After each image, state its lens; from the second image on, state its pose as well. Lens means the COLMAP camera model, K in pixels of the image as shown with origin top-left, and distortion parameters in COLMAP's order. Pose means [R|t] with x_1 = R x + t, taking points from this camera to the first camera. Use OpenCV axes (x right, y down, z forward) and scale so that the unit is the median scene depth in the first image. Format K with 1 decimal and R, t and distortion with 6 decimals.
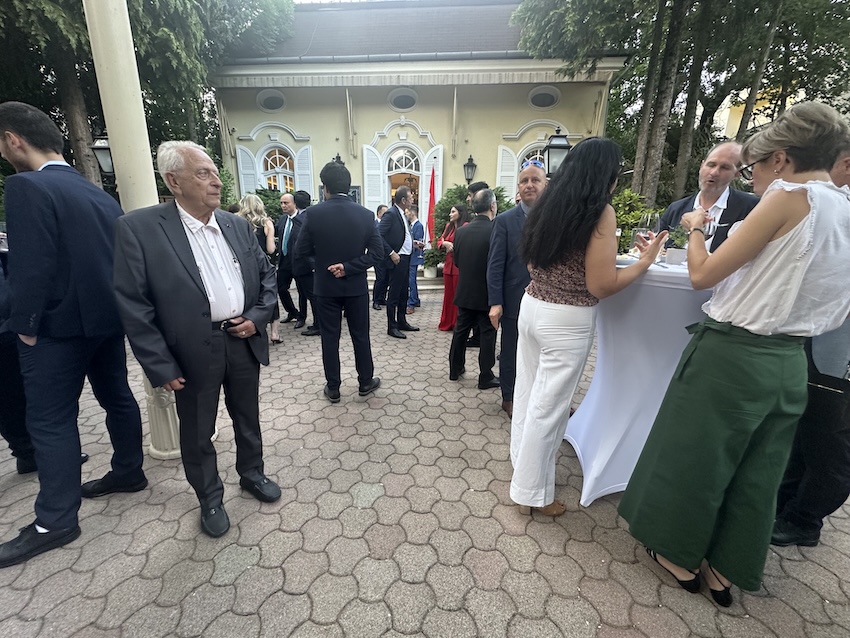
lens RADIAL K [[342.2, 0, 427.6], [0, 342.2, 316.8], [0, 0, 1]] dist [-0.001650, 0.000808]
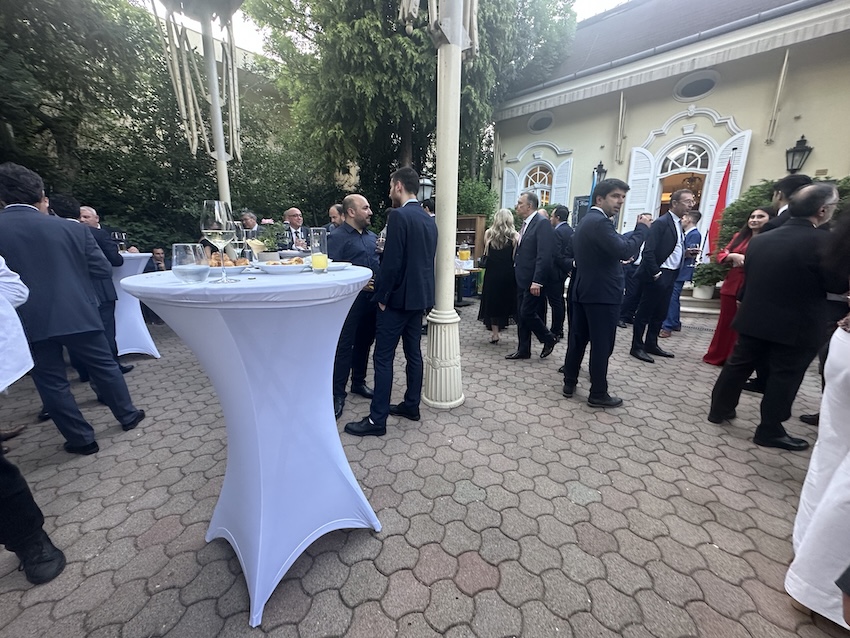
lens RADIAL K [[342.2, 0, 424.3], [0, 342.2, 317.2], [0, 0, 1]] dist [-0.001650, 0.000808]
pose [[0.774663, 0.128278, -0.619227, 0.007739], [-0.147628, 0.988837, 0.020160, 0.013238], [0.614901, 0.075798, 0.784953, -0.046108]]
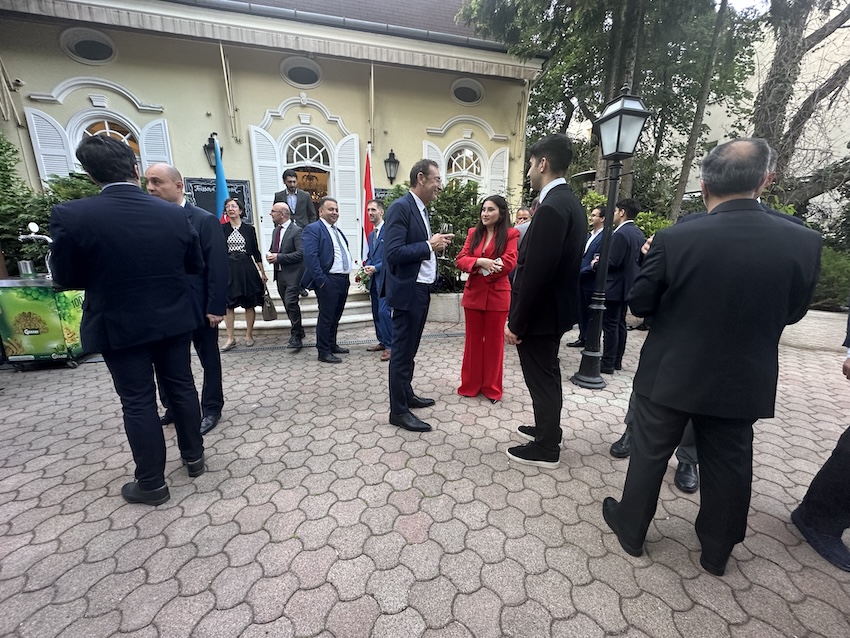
lens RADIAL K [[342.2, 0, 429.8], [0, 342.2, 318.1], [0, 0, 1]] dist [-0.001650, 0.000808]
pose [[0.944376, -0.085412, 0.317582, -0.180459], [0.090540, 0.995892, -0.001395, -0.094527], [-0.316158, 0.030071, 0.948230, 0.361713]]
